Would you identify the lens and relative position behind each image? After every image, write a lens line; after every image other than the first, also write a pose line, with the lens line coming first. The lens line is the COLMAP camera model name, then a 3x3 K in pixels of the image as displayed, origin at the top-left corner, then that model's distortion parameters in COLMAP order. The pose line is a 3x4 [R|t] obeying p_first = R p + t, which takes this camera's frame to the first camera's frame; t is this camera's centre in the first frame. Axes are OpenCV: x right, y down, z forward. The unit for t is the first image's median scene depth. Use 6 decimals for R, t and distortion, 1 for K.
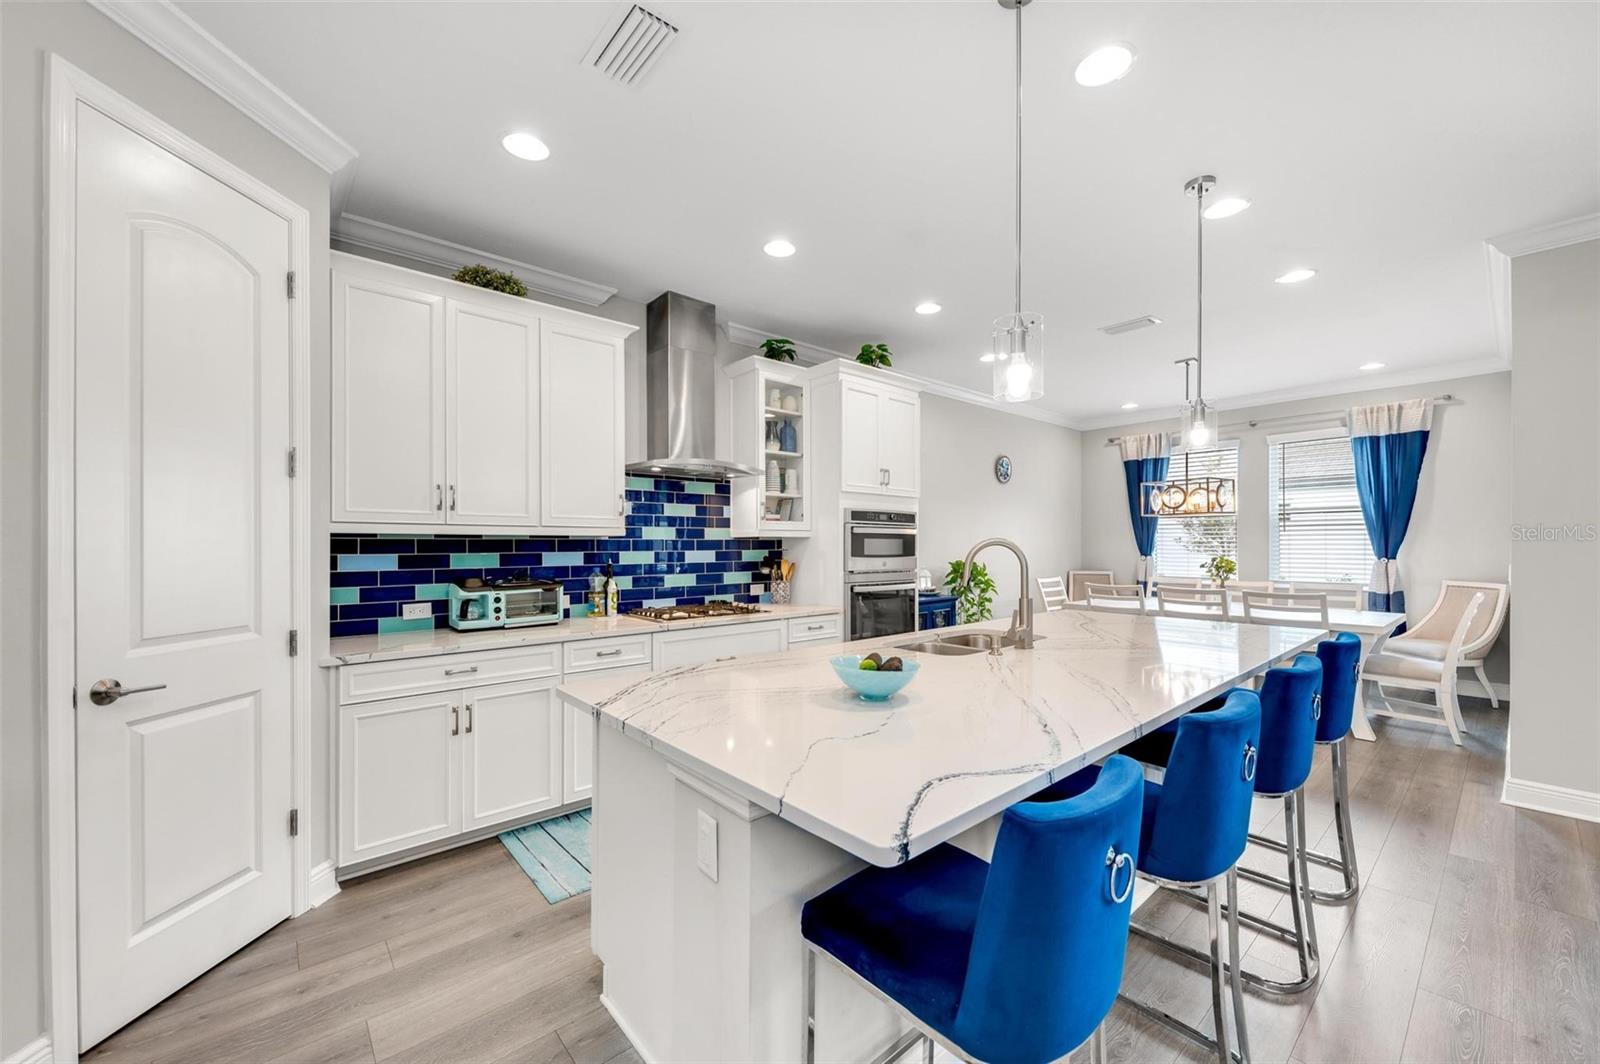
lens RADIAL K [[621.4, 0, 797.2], [0, 621.4, 540.8], [0, 0, 1]] dist [-0.003486, -0.001950]
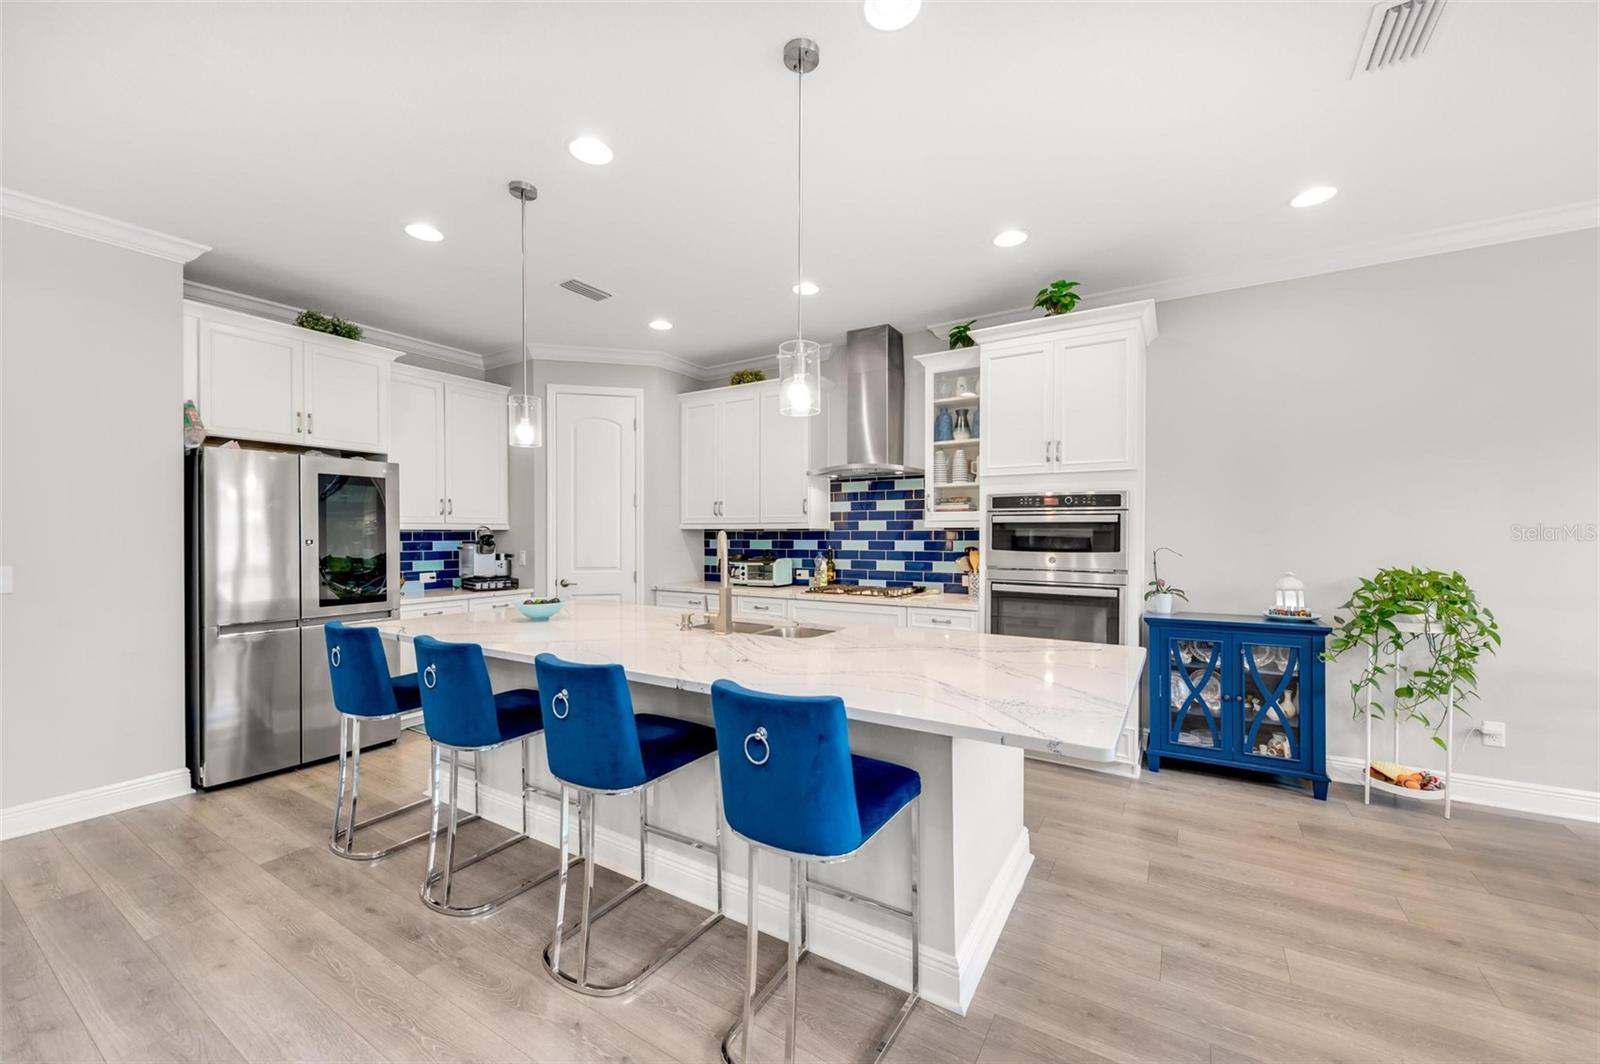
lens RADIAL K [[621.4, 0, 801.6], [0, 621.4, 527.1], [0, 0, 1]] dist [-0.003486, -0.001950]
pose [[0.284963, -0.007072, -0.958512, 0.849418], [0.006974, 0.999962, -0.005304, -0.003524], [0.958513, -0.005173, 0.285002, 0.486596]]
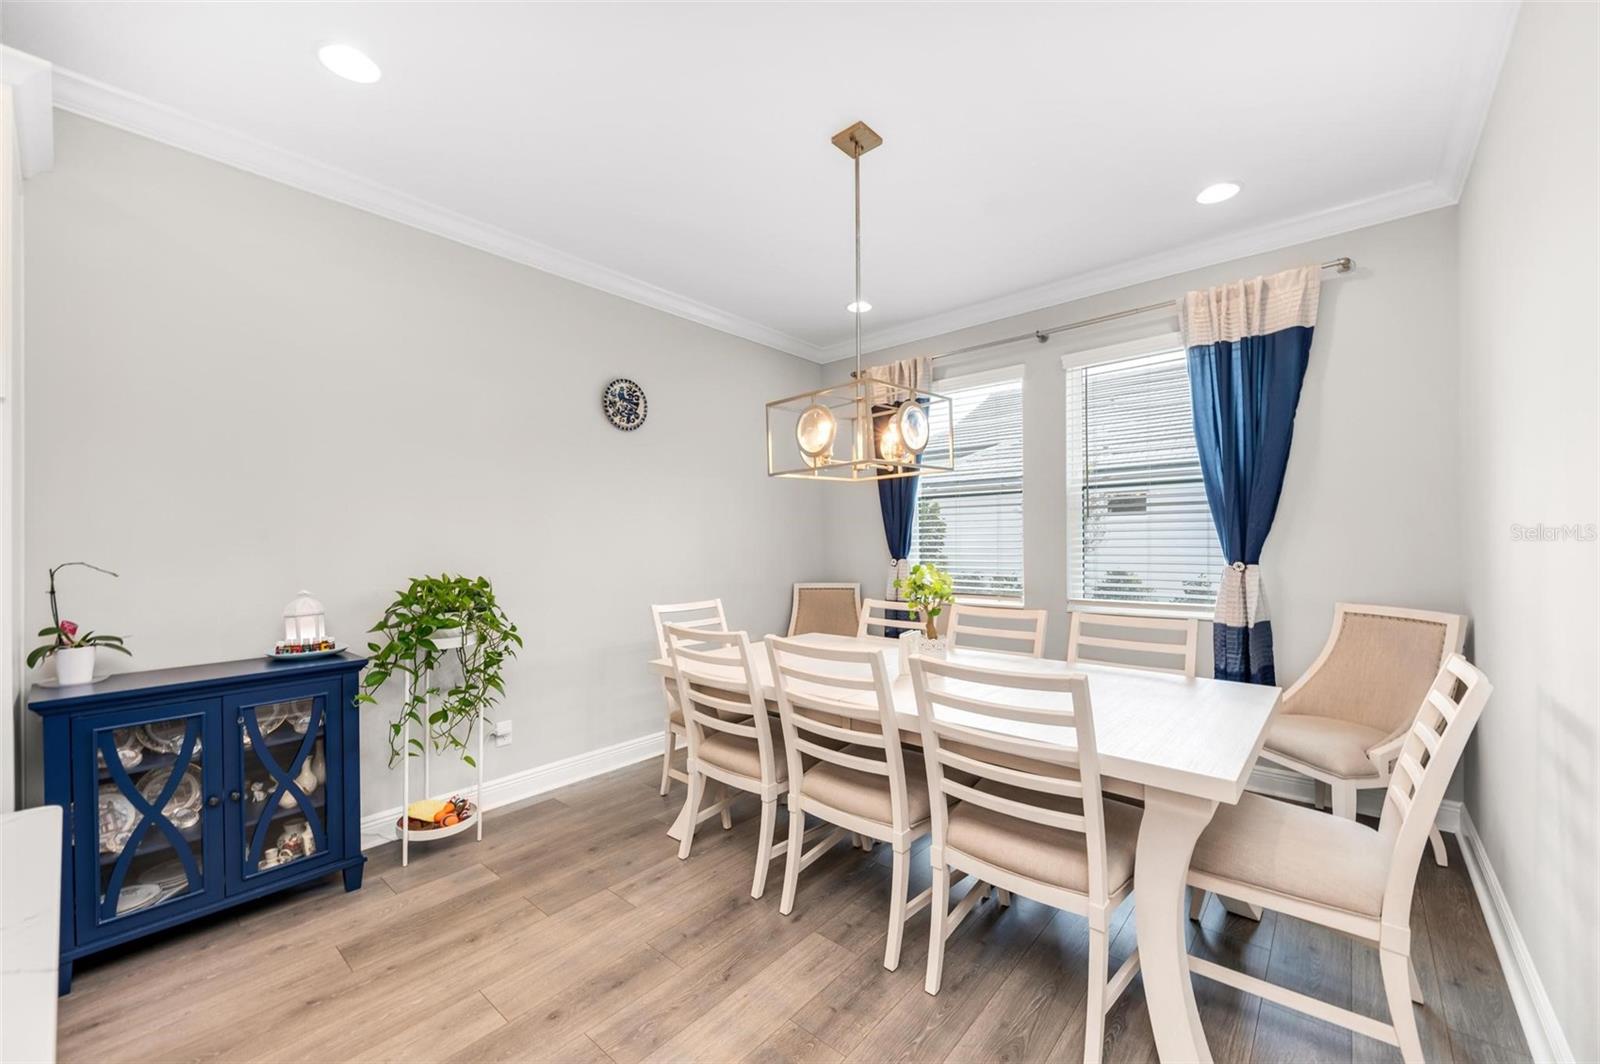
lens RADIAL K [[621.4, 0, 807.1], [0, 621.4, 535.4], [0, 0, 1]] dist [-0.003486, -0.001950]
pose [[0.989565, -0.002060, 0.144073, 0.646227], [0.002092, 0.999998, -0.000071, 0.003458], [-0.144072, 0.000371, 0.989567, 0.672848]]
